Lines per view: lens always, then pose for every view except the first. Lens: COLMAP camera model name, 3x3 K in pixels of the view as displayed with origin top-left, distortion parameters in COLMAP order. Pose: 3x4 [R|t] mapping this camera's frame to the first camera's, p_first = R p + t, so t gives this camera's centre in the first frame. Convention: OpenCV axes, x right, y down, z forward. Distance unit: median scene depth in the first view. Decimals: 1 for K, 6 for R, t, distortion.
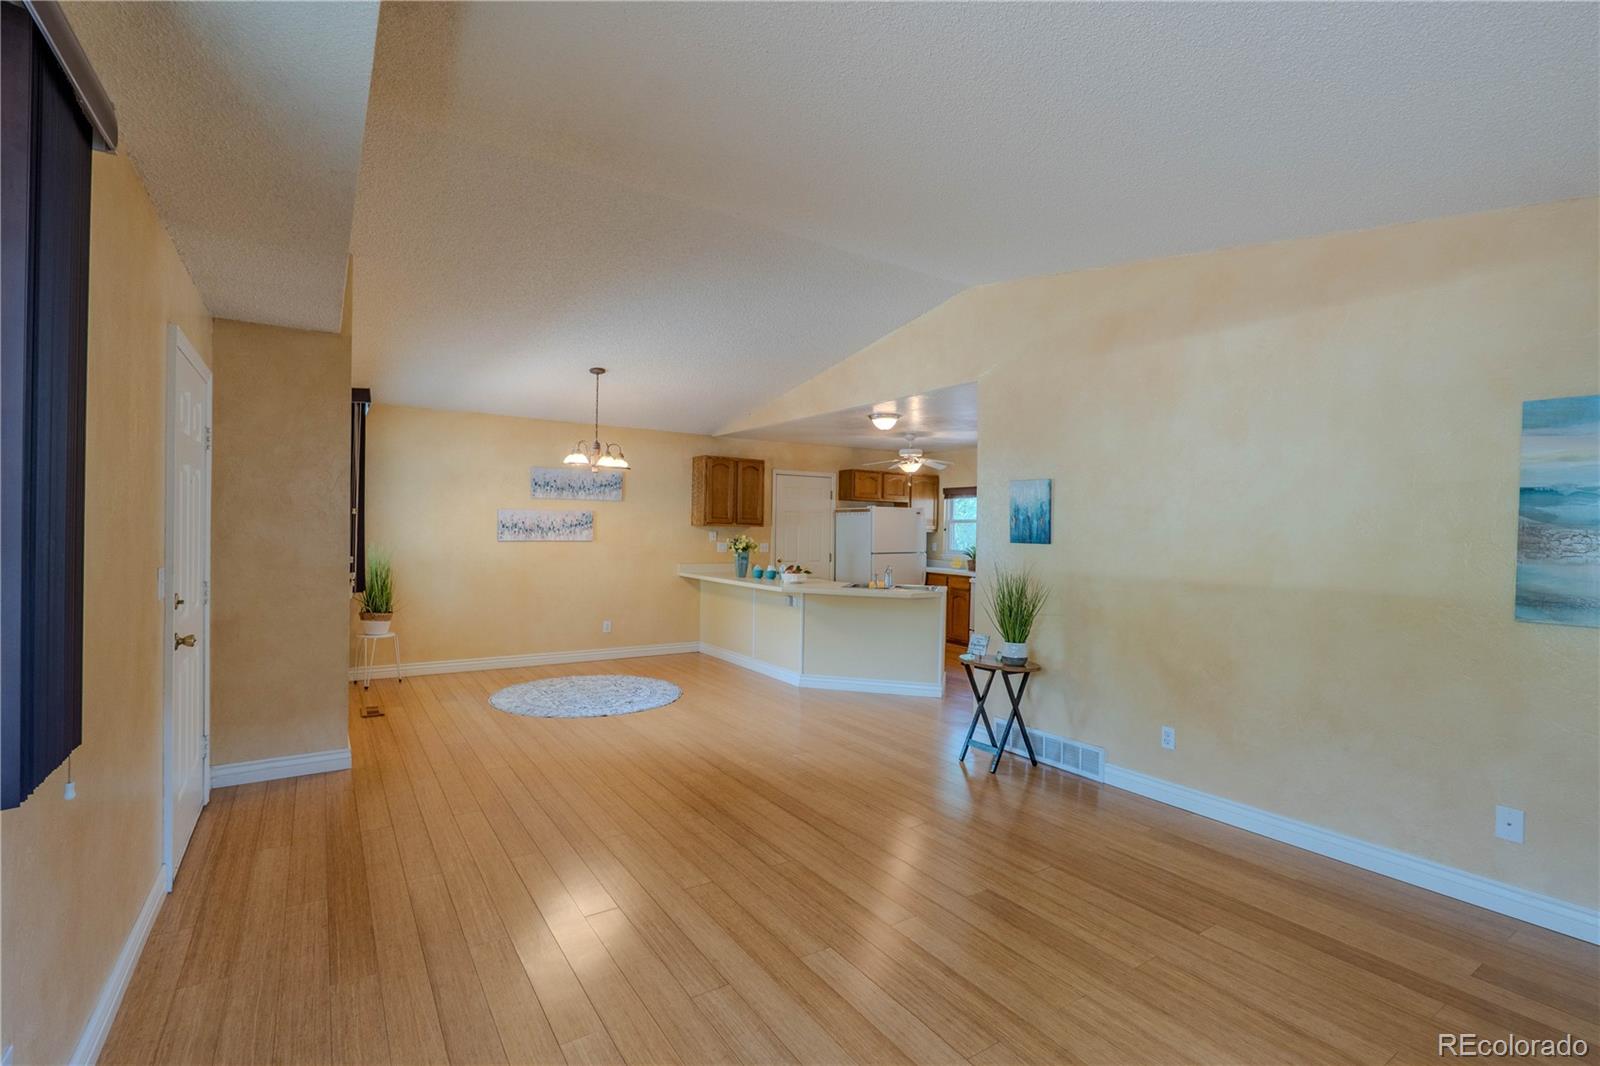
lens RADIAL K [[724.1, 0, 798.4], [0, 724.1, 530.1], [0, 0, 1]] dist [-0.011264, 0.001542]
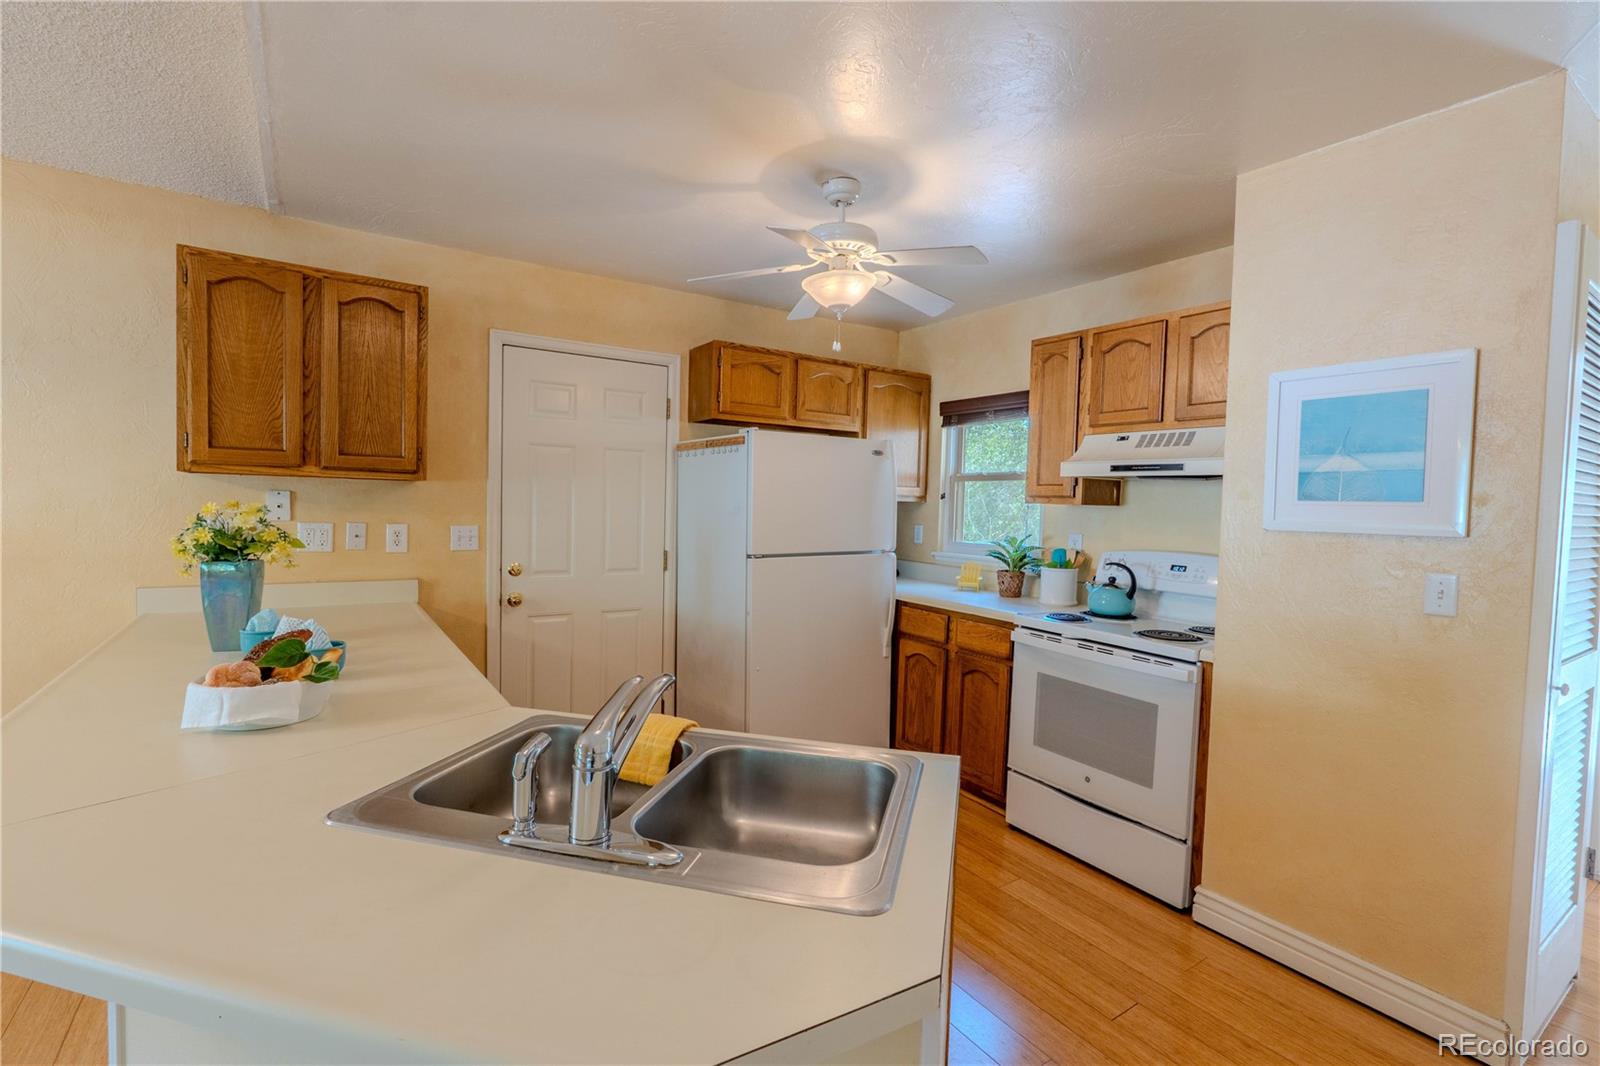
lens RADIAL K [[724.1, 0, 801.0], [0, 724.1, 532.5], [0, 0, 1]] dist [-0.011264, 0.001542]
pose [[0.999849, 0.007934, 0.015487, 0.154281], [-0.008553, 0.999150, 0.040326, 0.006169], [-0.015154, -0.040452, 0.999067, 0.788131]]
